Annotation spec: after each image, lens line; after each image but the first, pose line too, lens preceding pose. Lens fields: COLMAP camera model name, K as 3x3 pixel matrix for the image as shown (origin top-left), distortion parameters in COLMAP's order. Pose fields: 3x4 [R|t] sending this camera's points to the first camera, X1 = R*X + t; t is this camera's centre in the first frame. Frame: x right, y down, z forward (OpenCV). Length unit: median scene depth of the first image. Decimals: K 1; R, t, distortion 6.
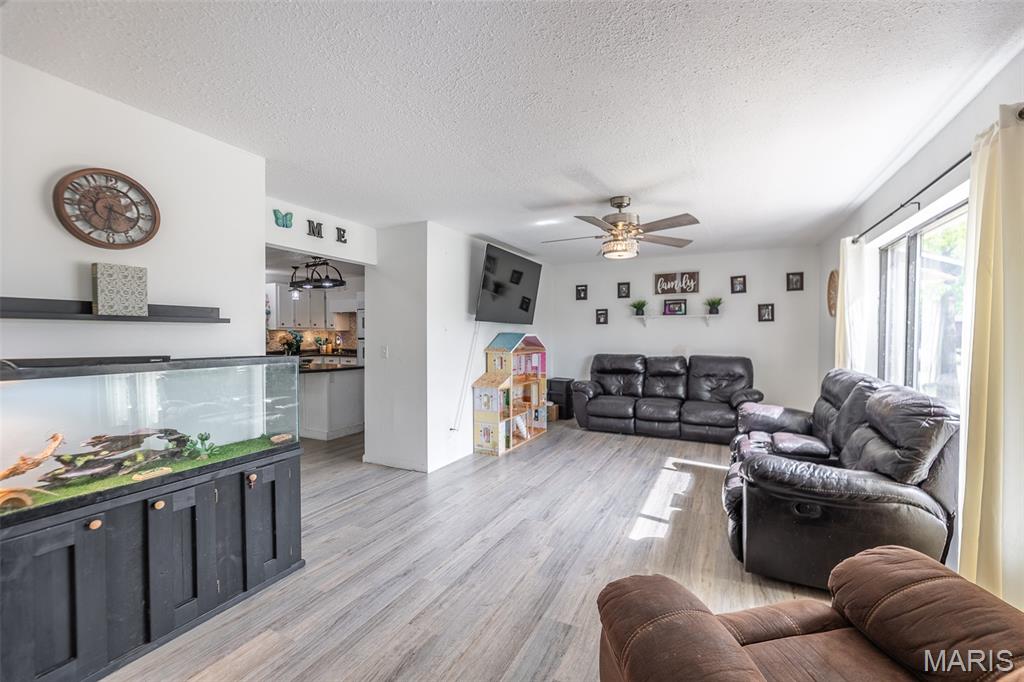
lens RADIAL K [[414.7, 0, 518.3], [0, 414.7, 338.2], [0, 0, 1]] dist [0.001691, -0.000658]
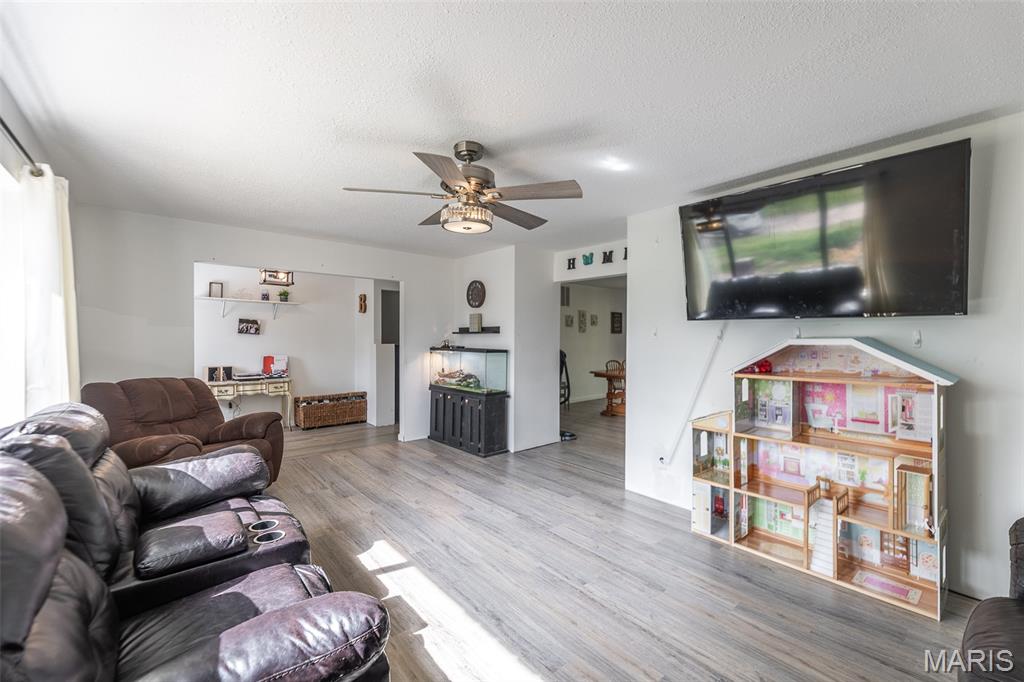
lens RADIAL K [[414.7, 0, 531.6], [0, 414.7, 340.5], [0, 0, 1]] dist [0.001691, -0.000658]
pose [[-0.356546, 0.005139, -0.934264, 1.019500], [-0.011032, 0.999892, 0.009710, -0.017918], [0.934213, 0.013769, -0.356451, 1.597362]]
